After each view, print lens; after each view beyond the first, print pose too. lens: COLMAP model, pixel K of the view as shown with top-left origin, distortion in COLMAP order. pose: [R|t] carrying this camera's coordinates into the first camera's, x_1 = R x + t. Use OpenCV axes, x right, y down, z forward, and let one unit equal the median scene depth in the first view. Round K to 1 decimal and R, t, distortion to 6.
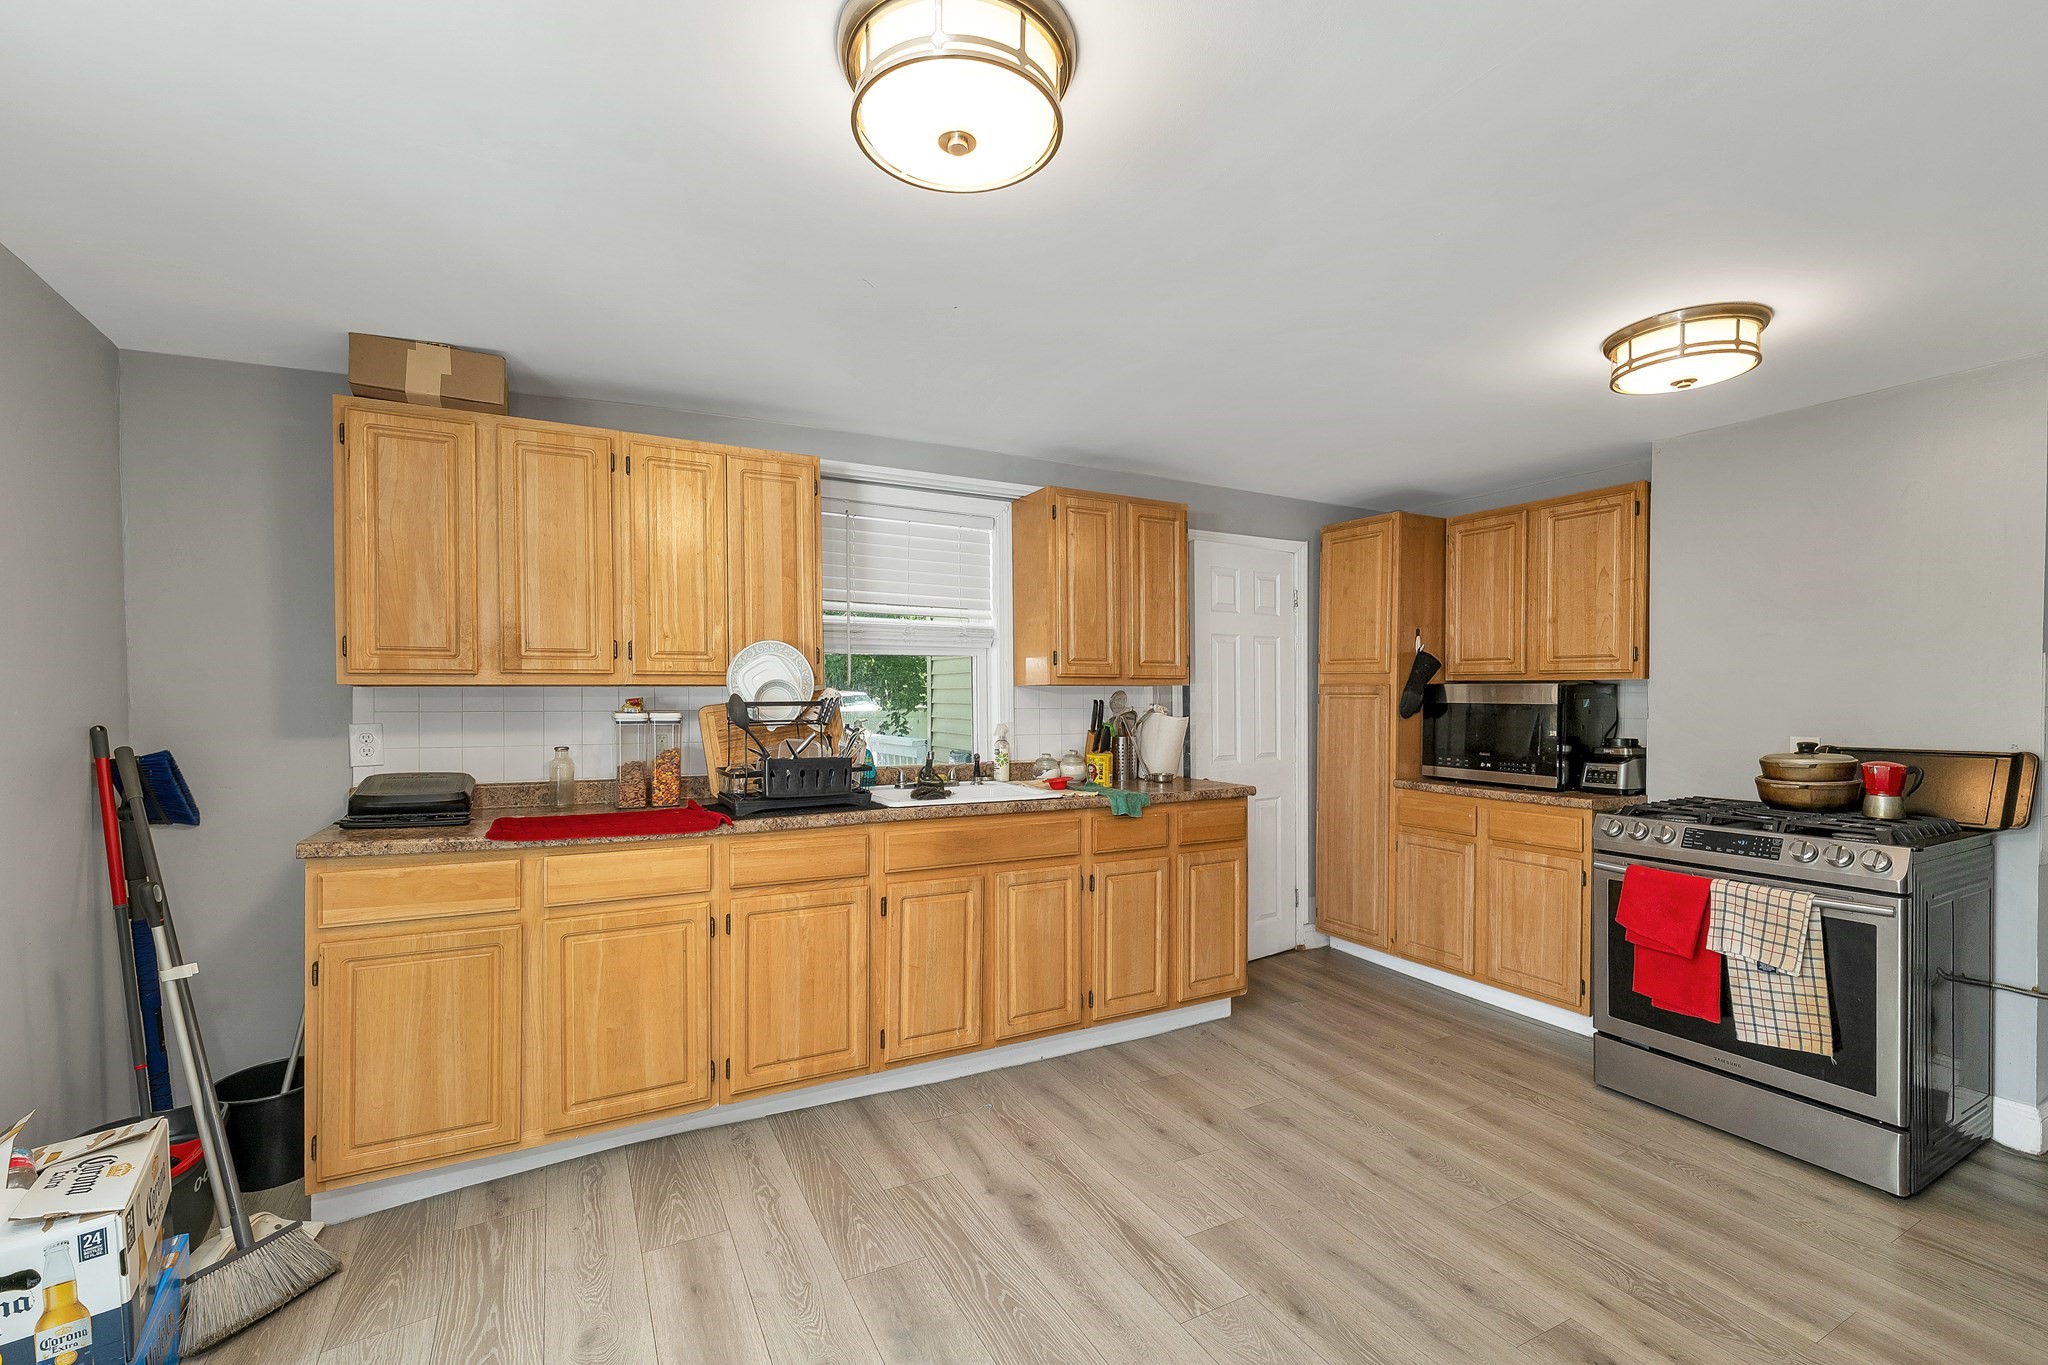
lens RADIAL K [[840.3, 0, 1043.4], [0, 840.3, 702.6], [0, 0, 1]] dist [-0.006262, 0.001389]
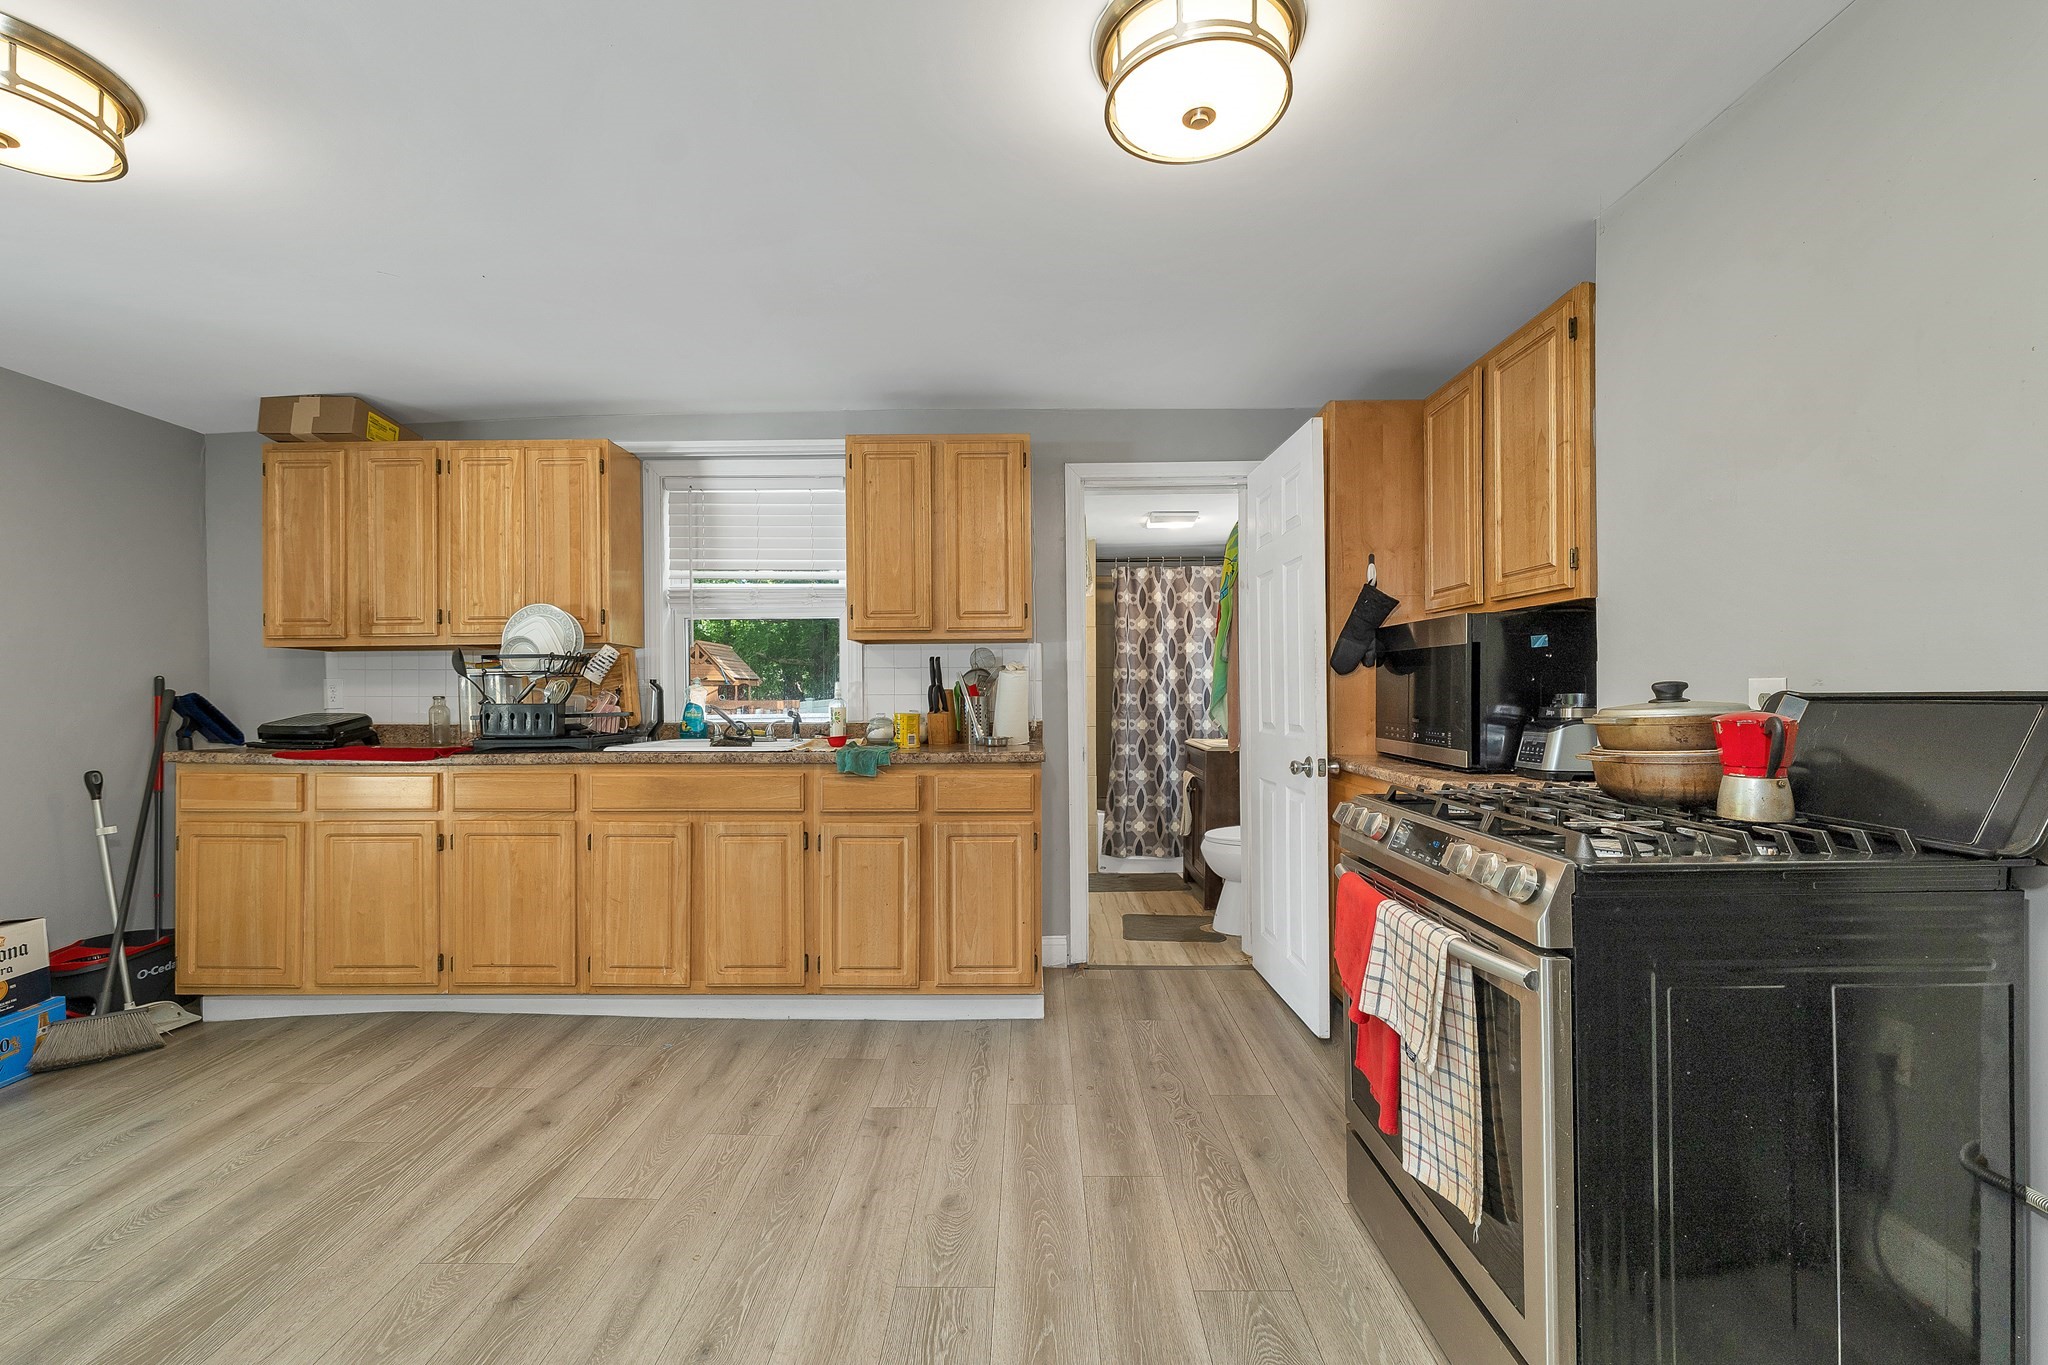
lens RADIAL K [[840.3, 0, 1052.4], [0, 840.3, 693.5], [0, 0, 1]] dist [-0.006262, 0.001389]
pose [[0.880011, -0.006493, -0.474909, 0.840156], [0.004522, 0.999976, -0.005294, 0.058561], [0.474931, 0.002512, 0.880019, 0.323377]]
